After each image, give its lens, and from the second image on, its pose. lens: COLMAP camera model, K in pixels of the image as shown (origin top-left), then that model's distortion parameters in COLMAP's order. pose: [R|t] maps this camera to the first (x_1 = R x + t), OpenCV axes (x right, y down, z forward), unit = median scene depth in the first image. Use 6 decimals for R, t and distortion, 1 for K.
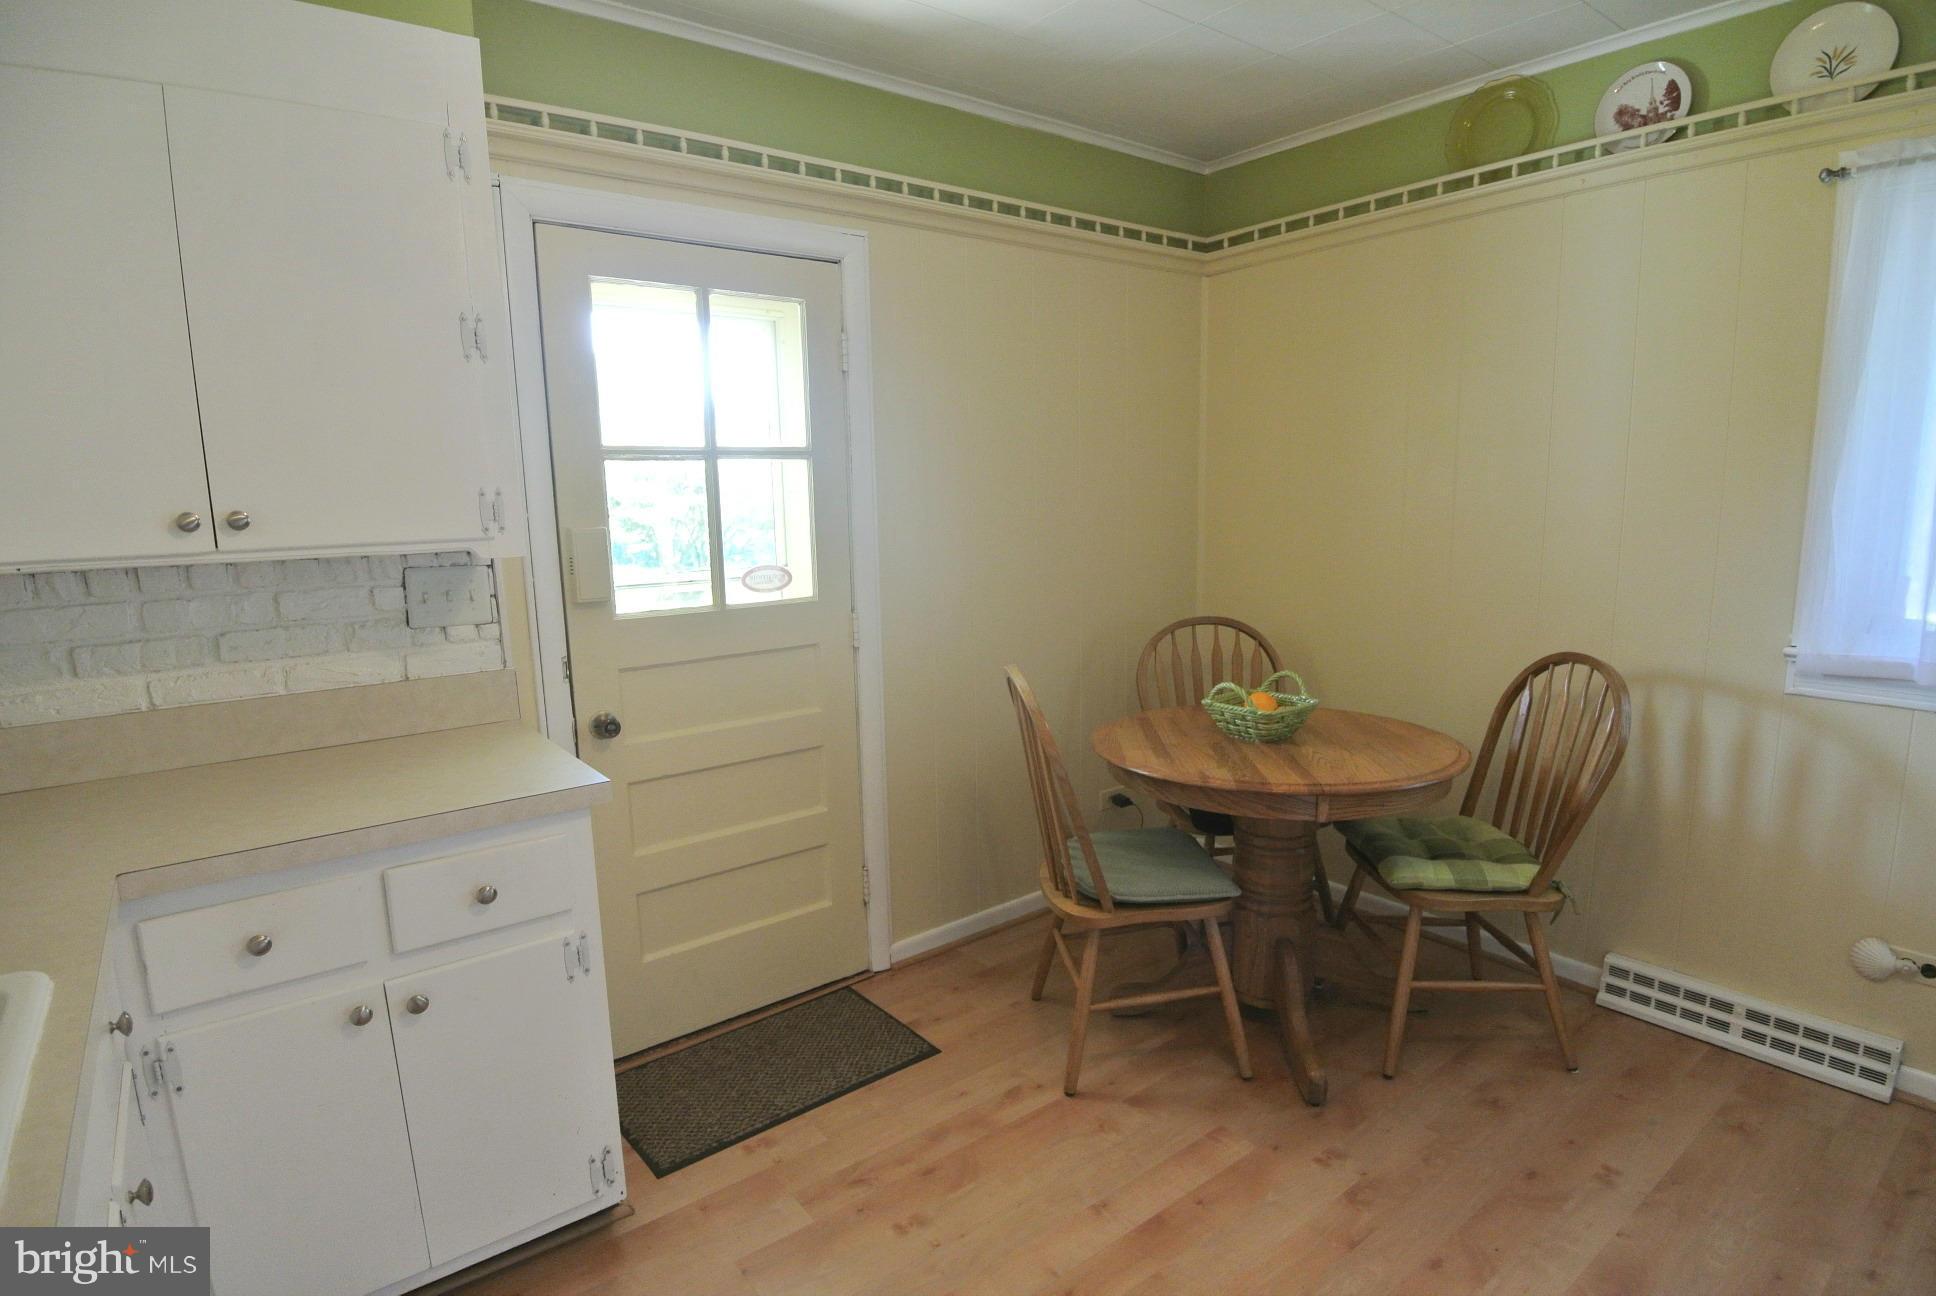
lens RADIAL K [[1011.6, 0, 972.0], [0, 1011.6, 653.7], [0, 0, 1]] dist [-0.016948, -0.011595]
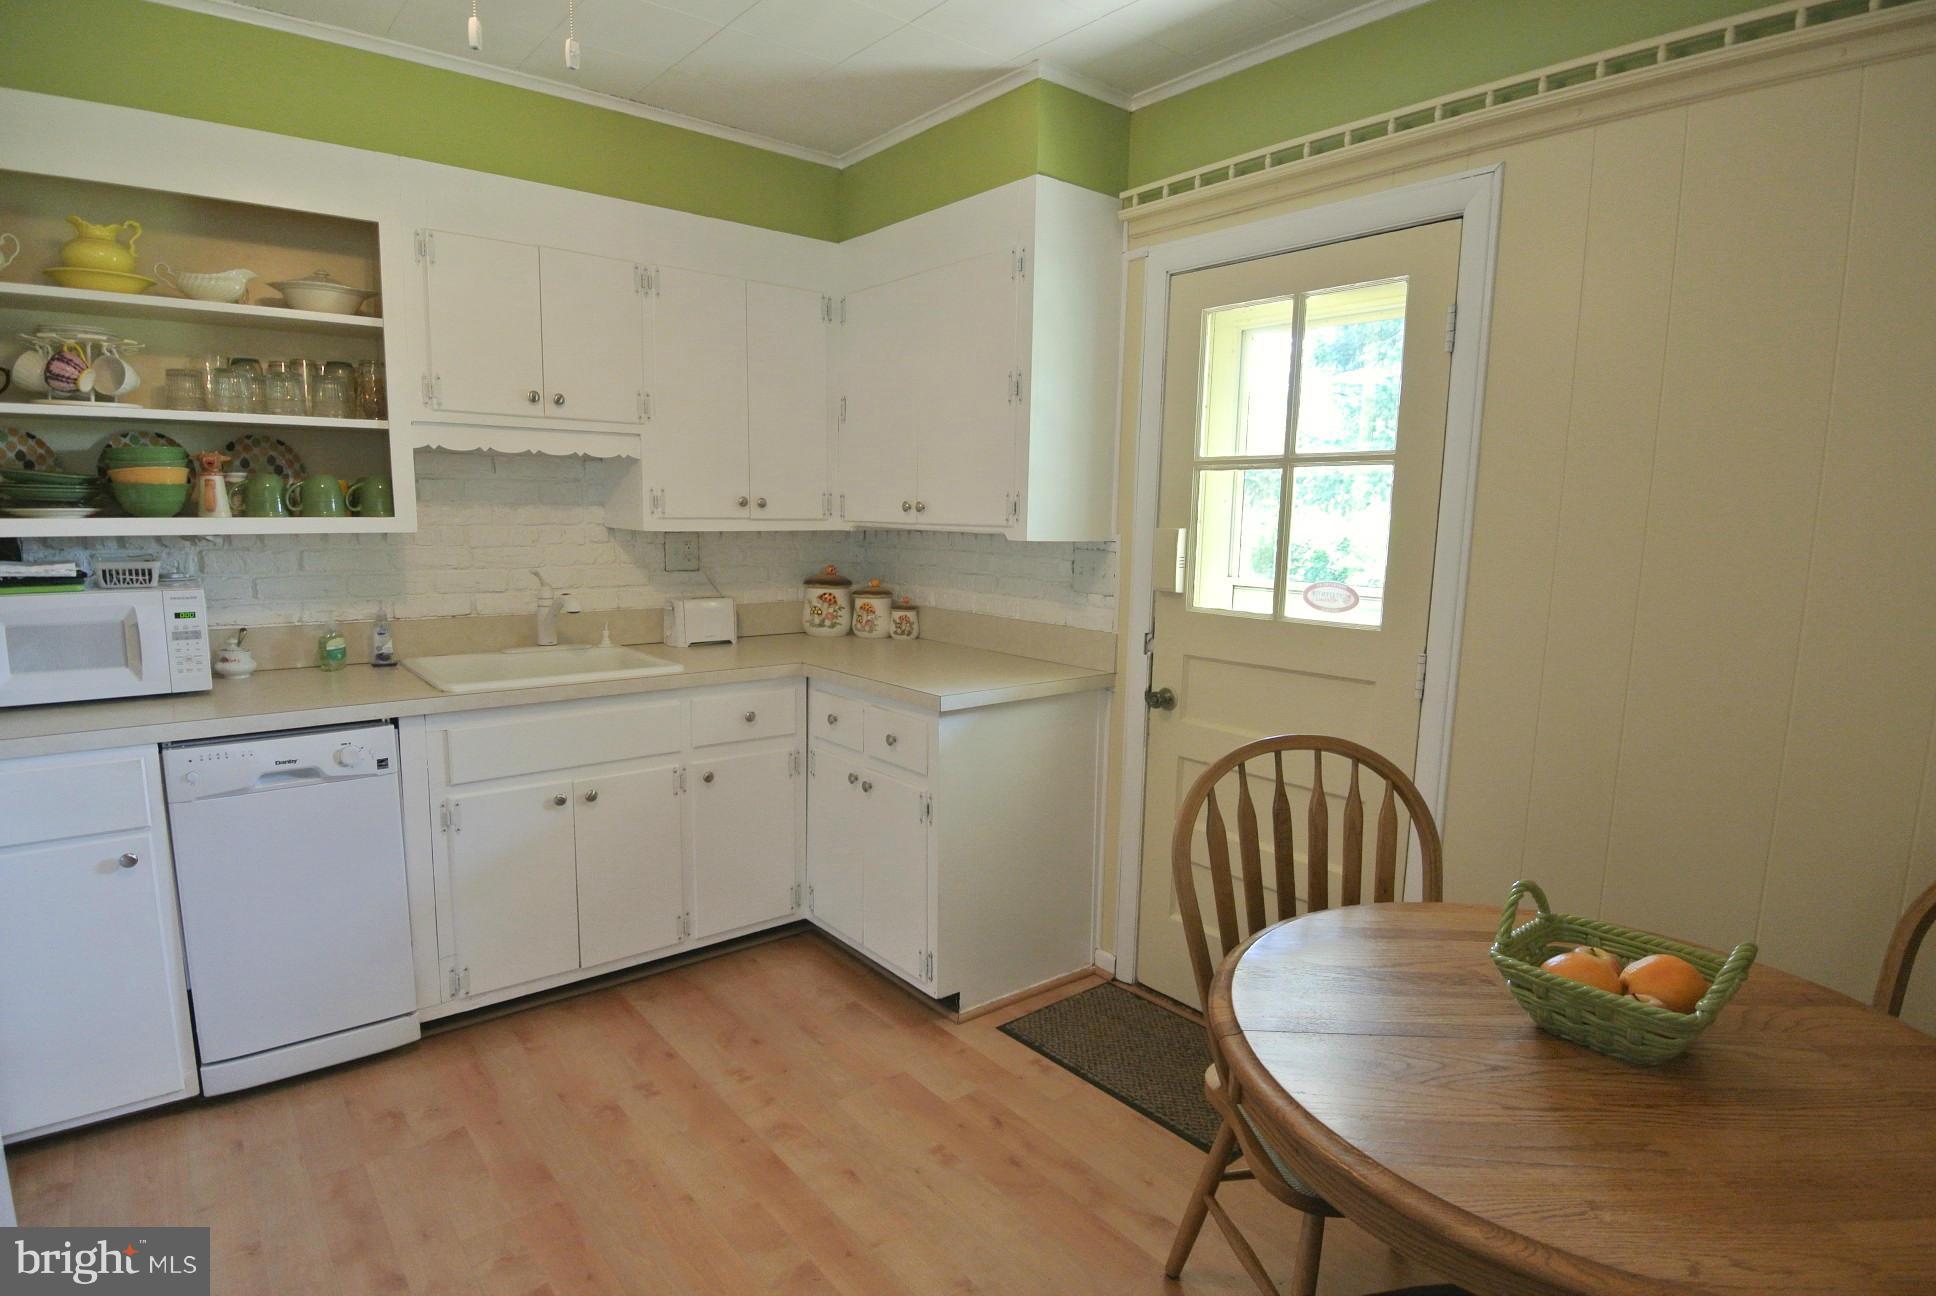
lens RADIAL K [[1011.6, 0, 968.6], [0, 1011.6, 649.2], [0, 0, 1]] dist [-0.016948, -0.011595]
pose [[0.020886, 0.158866, -0.987079, 0.746374], [-0.176739, 0.972332, 0.152753, -0.117765], [0.984036, 0.171265, 0.048386, 0.690310]]
